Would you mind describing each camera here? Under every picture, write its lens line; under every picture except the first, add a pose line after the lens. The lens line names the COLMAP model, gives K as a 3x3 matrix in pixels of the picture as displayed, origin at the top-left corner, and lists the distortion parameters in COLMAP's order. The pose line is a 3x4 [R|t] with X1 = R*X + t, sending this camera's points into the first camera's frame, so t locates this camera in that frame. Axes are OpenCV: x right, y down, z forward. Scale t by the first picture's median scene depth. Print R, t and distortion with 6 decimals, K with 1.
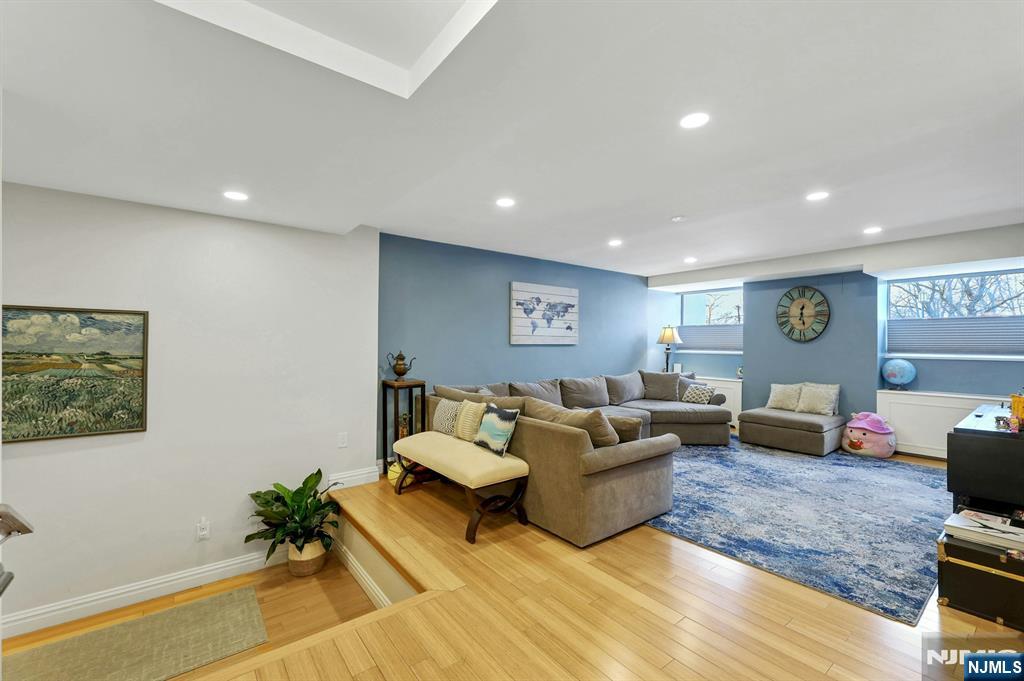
lens RADIAL K [[424.6, 0, 520.1], [0, 424.6, 341.0], [0, 0, 1]] dist [0.000008, -0.001068]
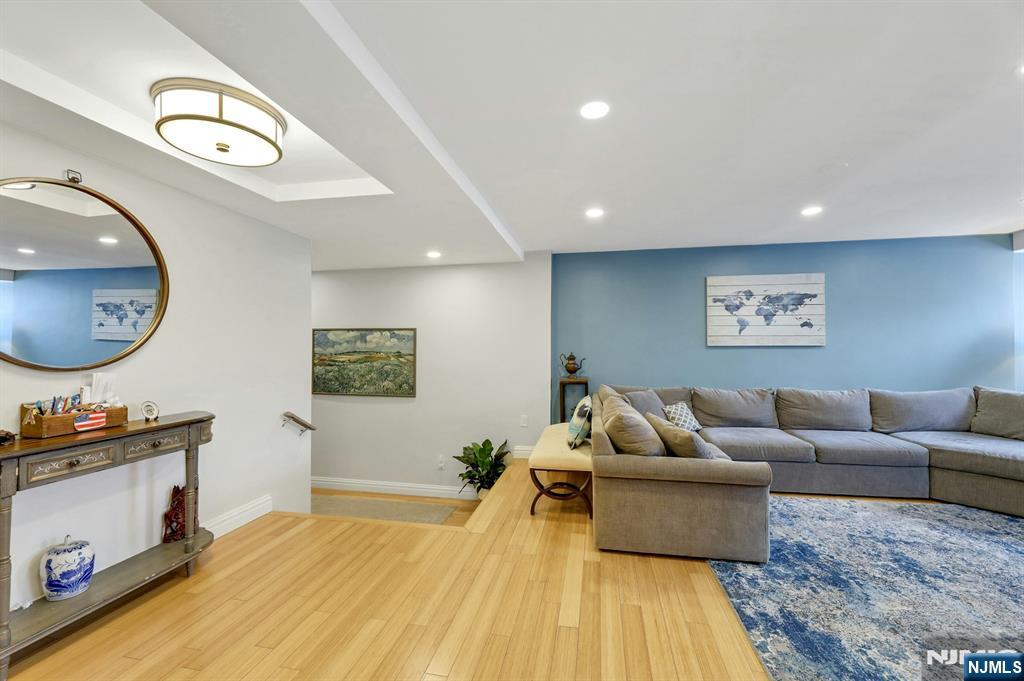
lens RADIAL K [[424.6, 0, 519.2], [0, 424.6, 339.5], [0, 0, 1]] dist [0.000008, -0.001068]
pose [[0.656672, -0.016934, -0.753986, 0.642686], [0.009262, 0.999854, -0.014389, 0.005045], [0.754119, 0.002466, 0.656733, 0.165385]]
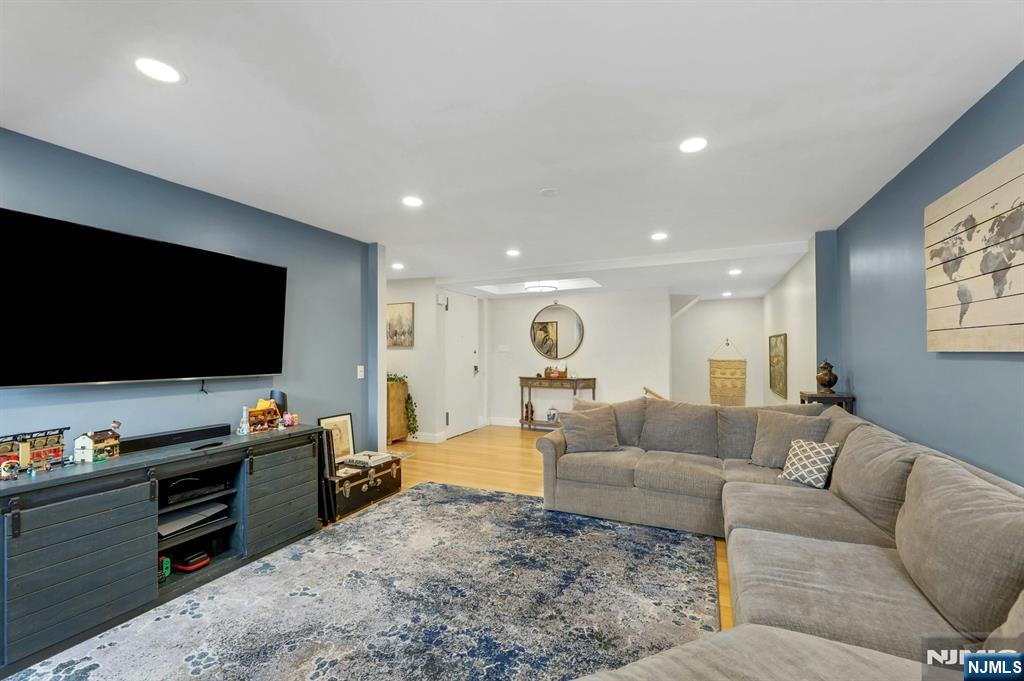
lens RADIAL K [[424.6, 0, 508.8], [0, 424.6, 340.5], [0, 0, 1]] dist [0.000008, -0.001068]
pose [[-0.899876, -0.004079, -0.436126, 0.906218], [0.014328, 0.999140, -0.038908, 0.011789], [0.435910, -0.041261, -0.899044, 1.937329]]
